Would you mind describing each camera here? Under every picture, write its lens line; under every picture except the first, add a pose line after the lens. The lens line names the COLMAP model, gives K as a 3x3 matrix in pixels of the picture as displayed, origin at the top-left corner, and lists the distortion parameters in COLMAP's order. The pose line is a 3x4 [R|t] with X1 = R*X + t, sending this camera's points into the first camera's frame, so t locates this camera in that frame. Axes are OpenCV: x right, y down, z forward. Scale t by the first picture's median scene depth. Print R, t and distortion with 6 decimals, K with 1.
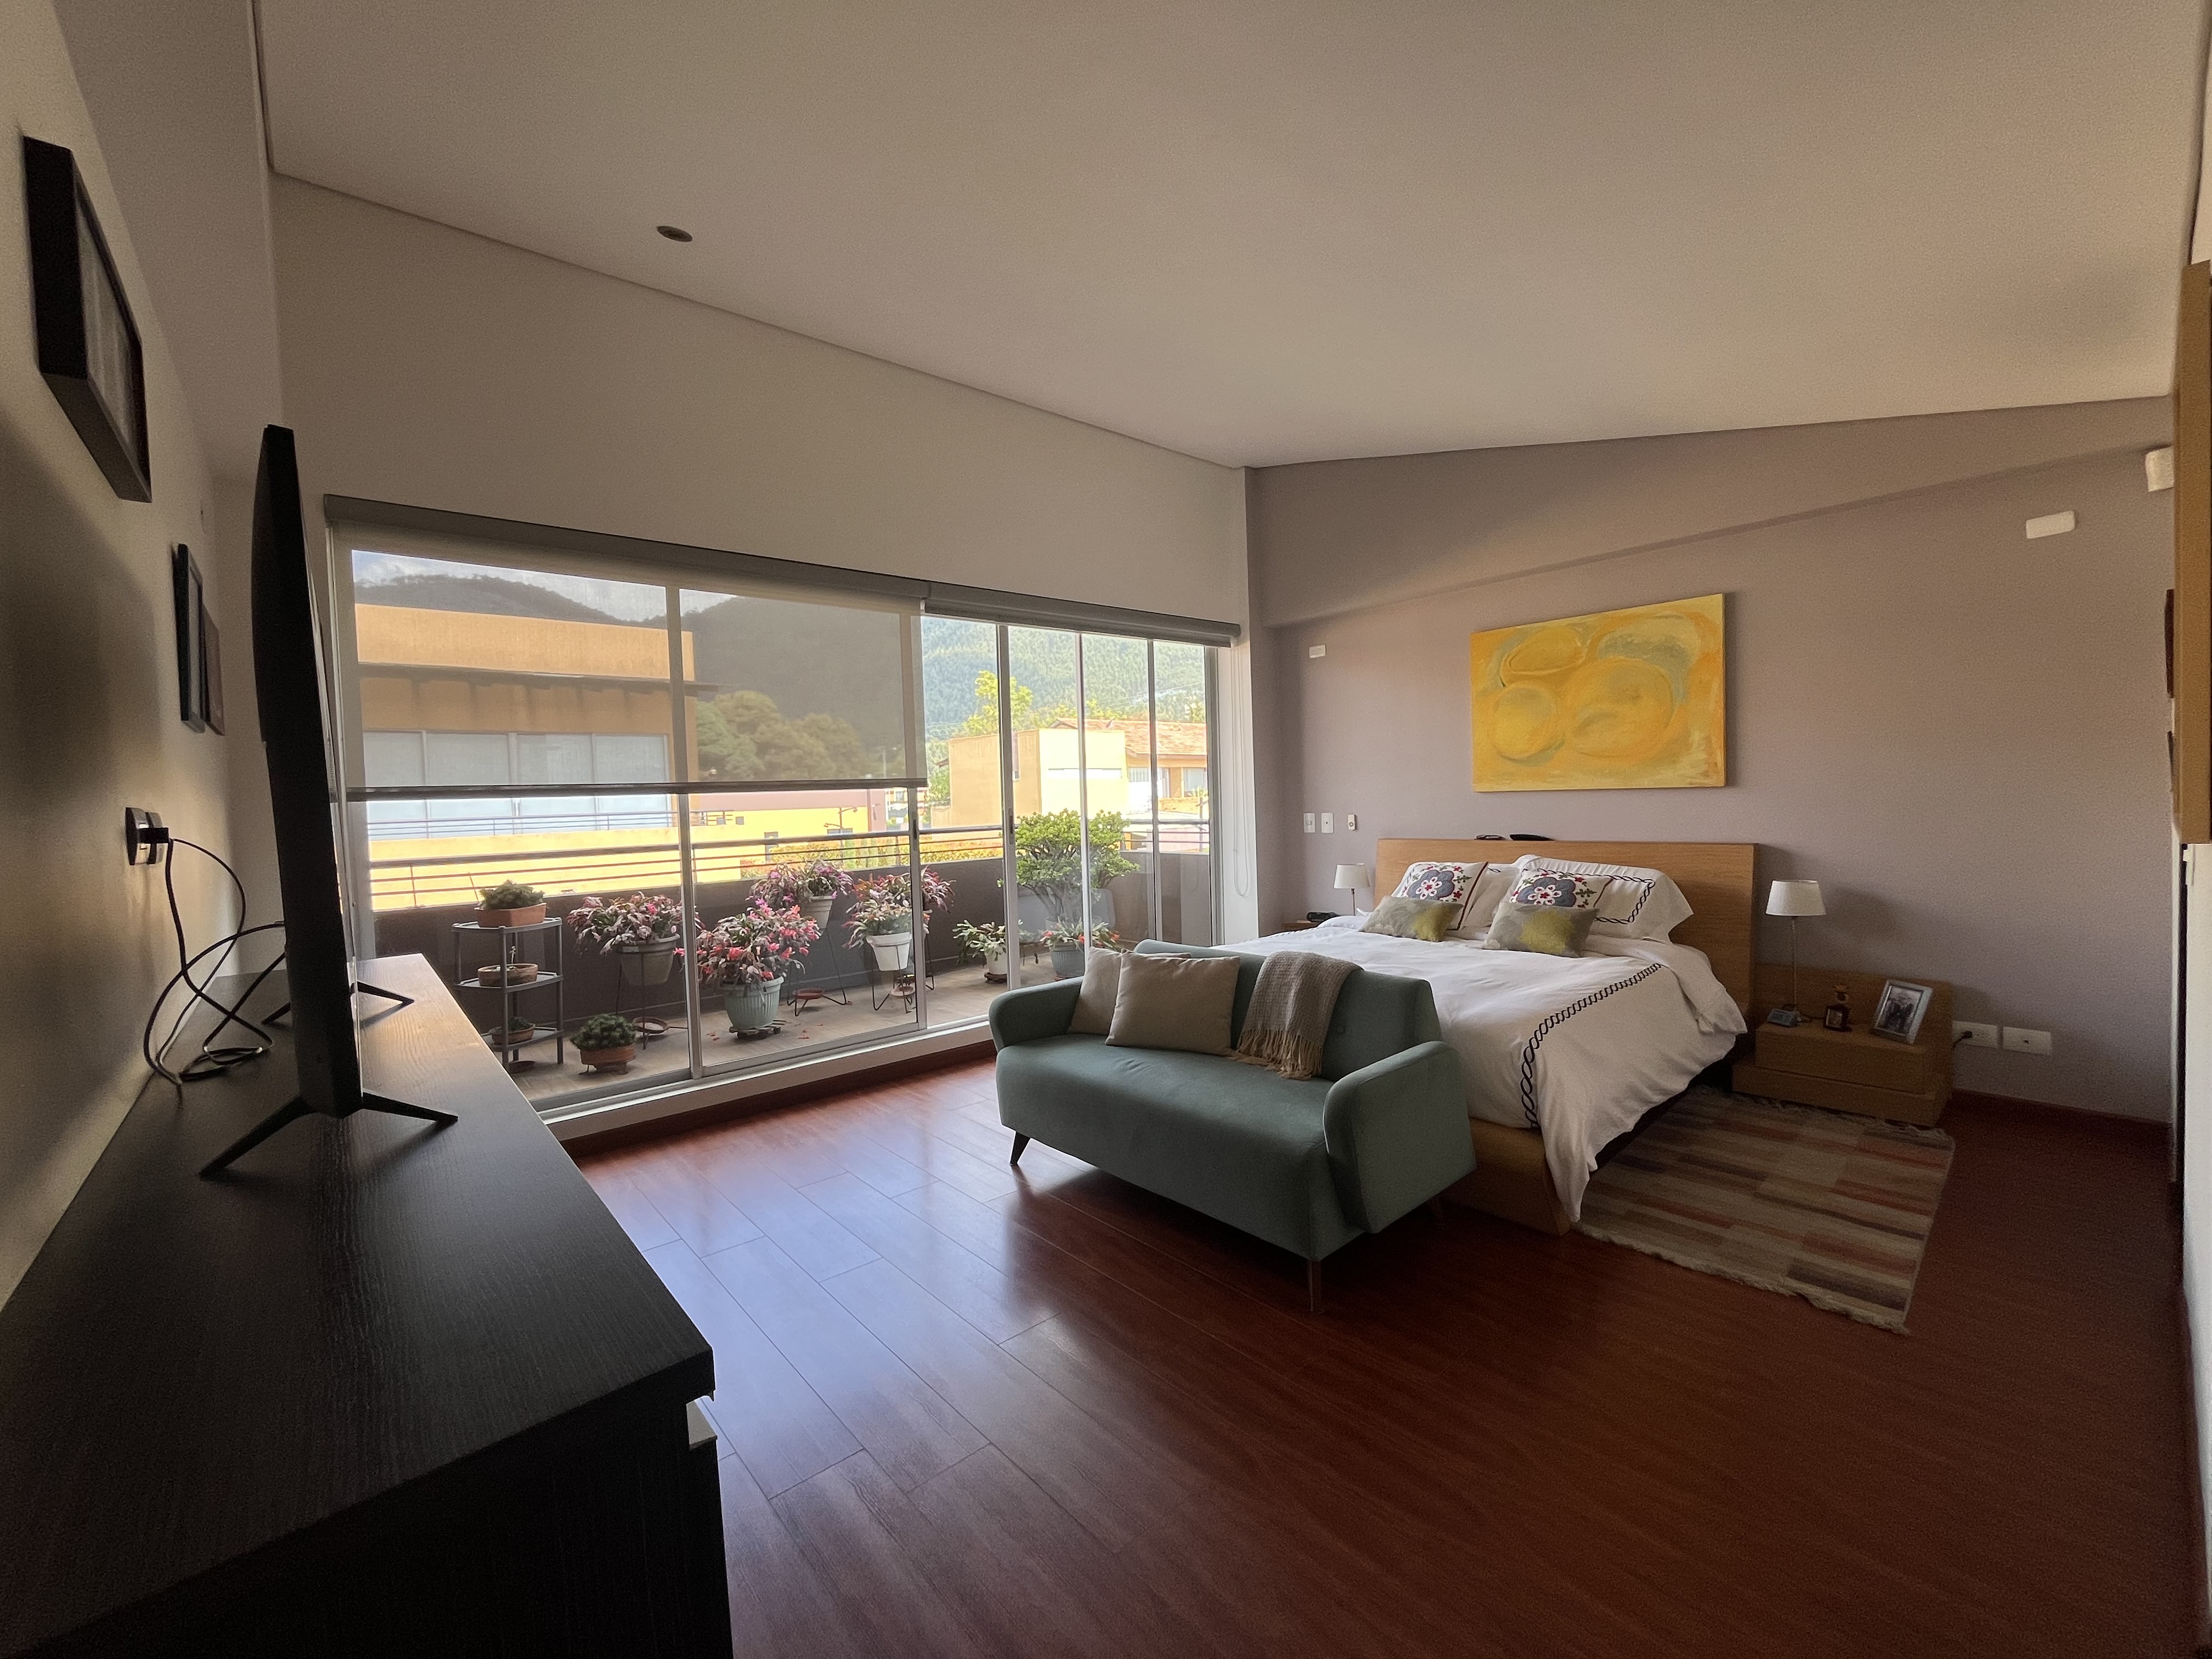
lens RADIAL K [[895.0, 0, 1095.9], [0, 895.0, 828.0], [0, 0, 1]] dist [-0.001372, 0.000049]
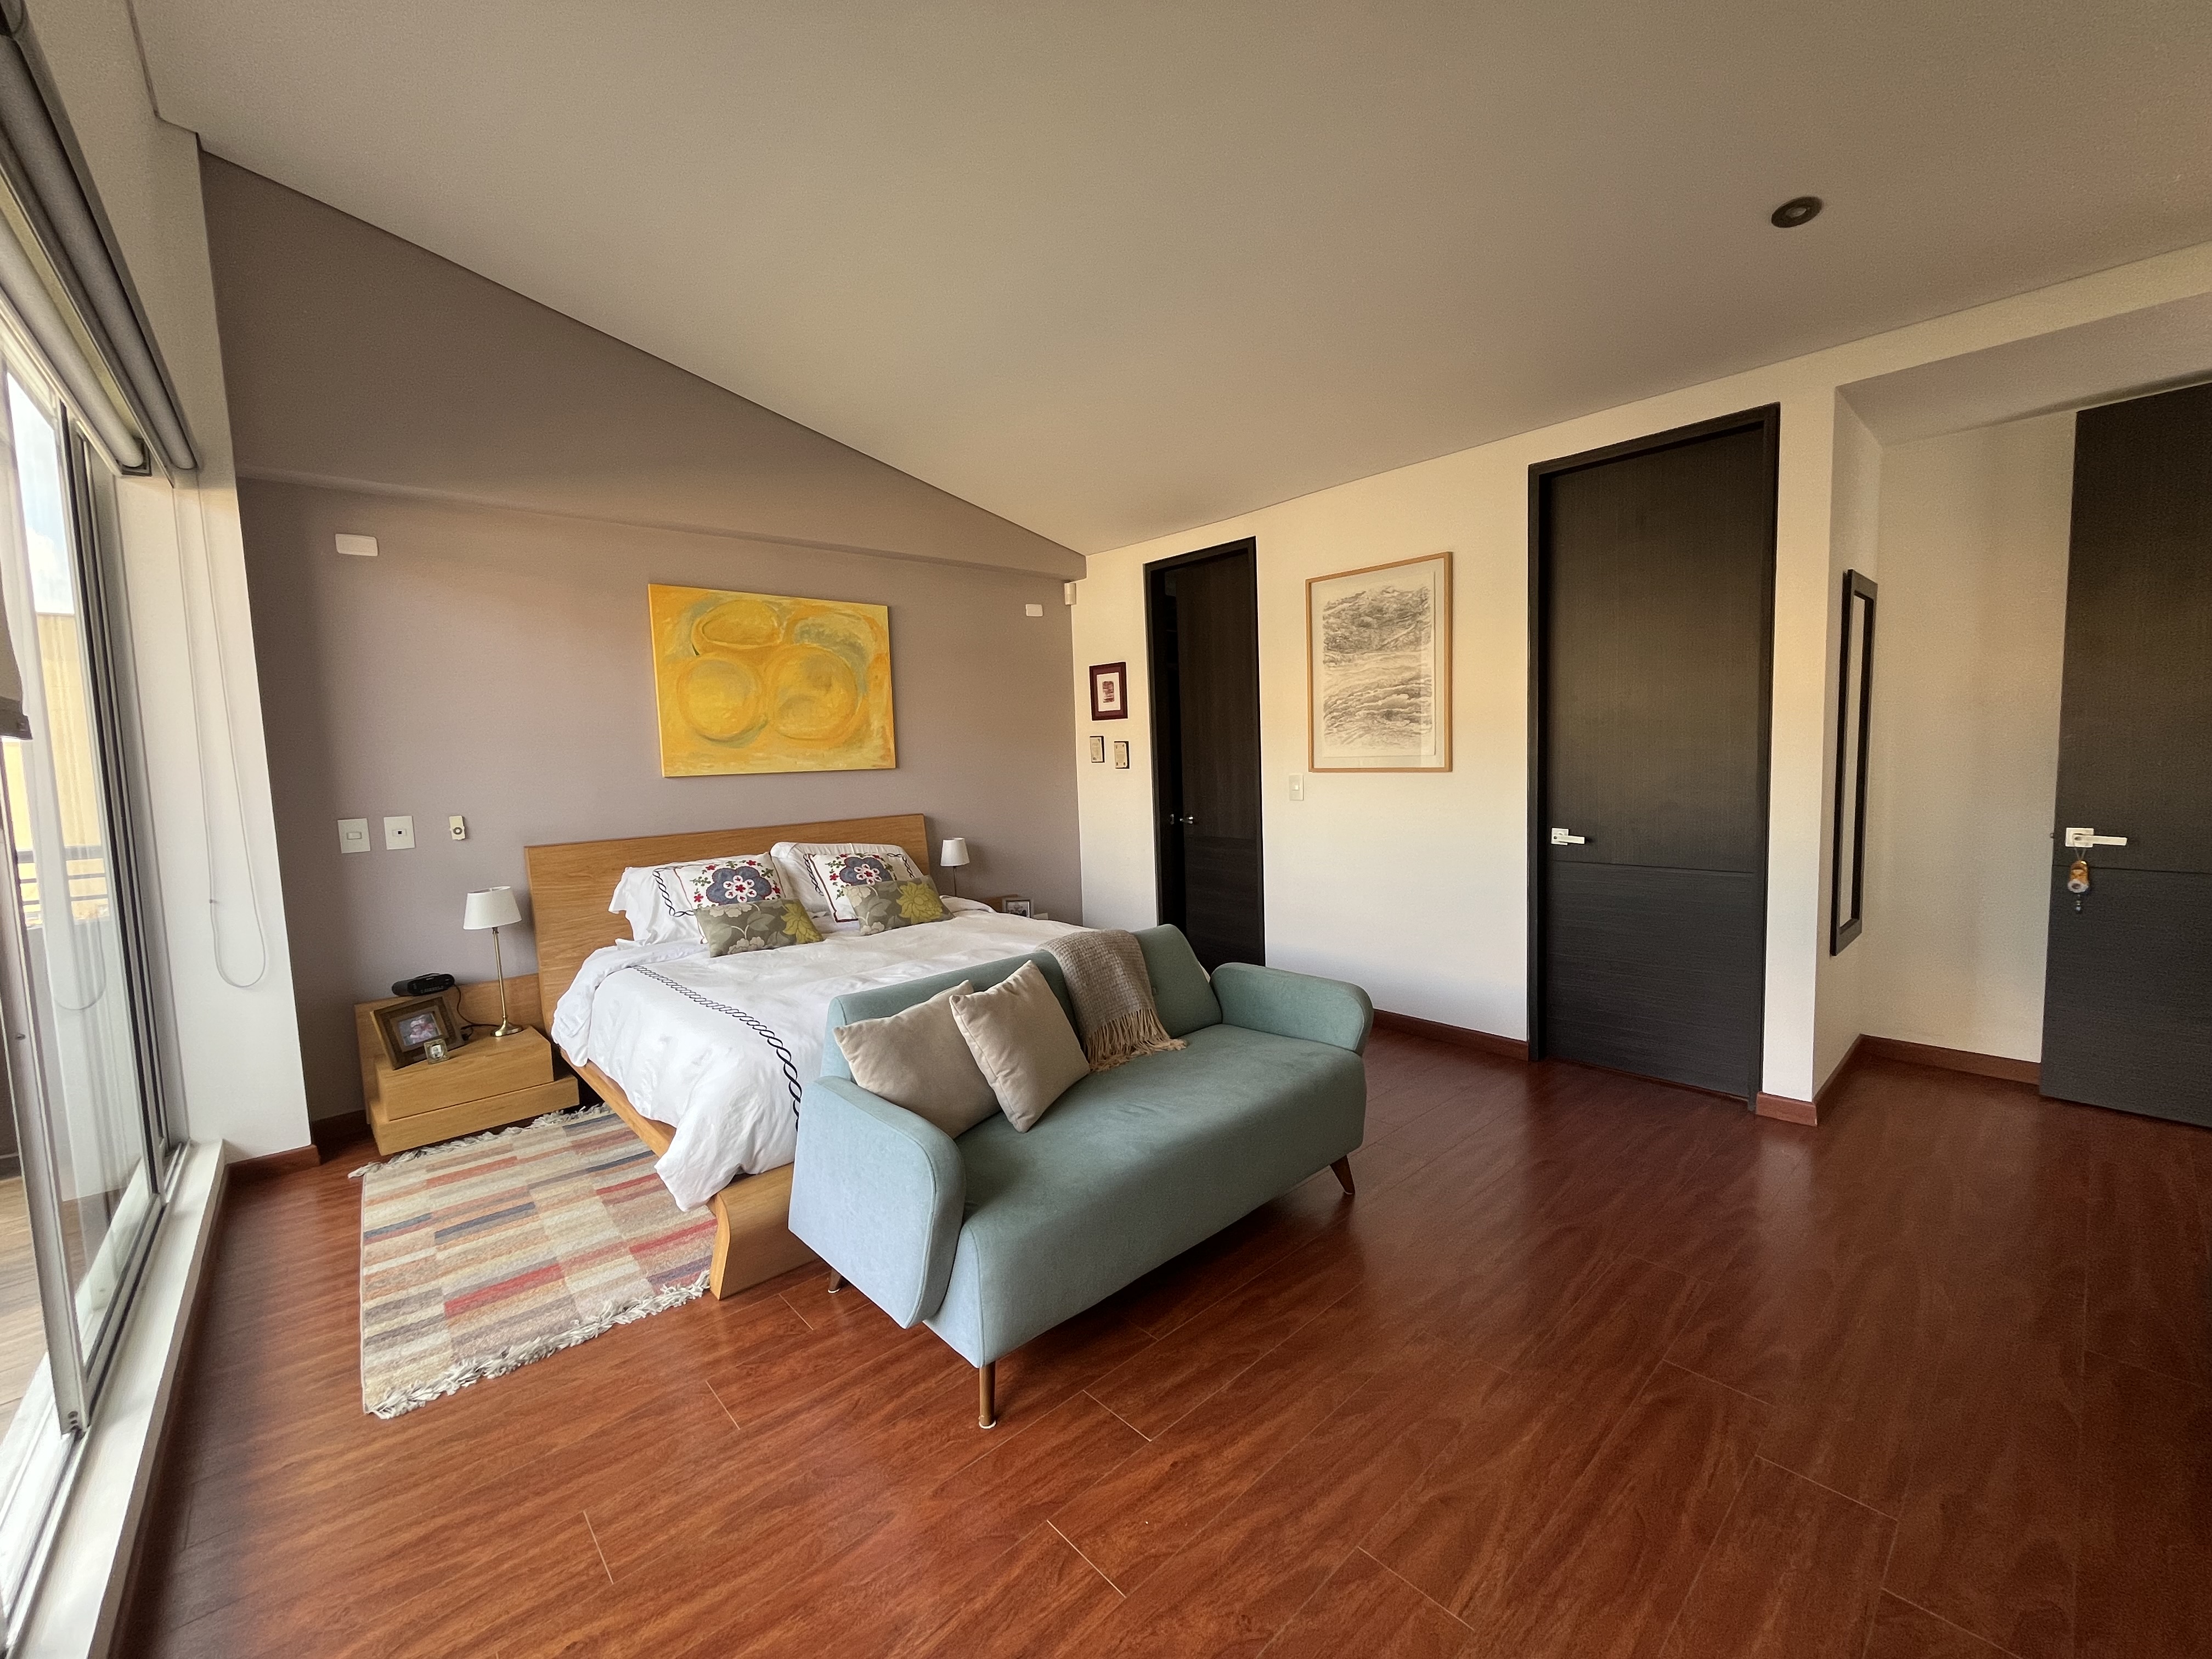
lens RADIAL K [[895.0, 0, 1104.4], [0, 895.0, 826.3], [0, 0, 1]] dist [-0.001372, 0.000049]
pose [[-0.012110, -0.047162, 0.998814, -0.422521], [0.072199, 0.996239, 0.047916, -0.005370], [-0.997317, 0.072694, -0.008660, 0.622842]]
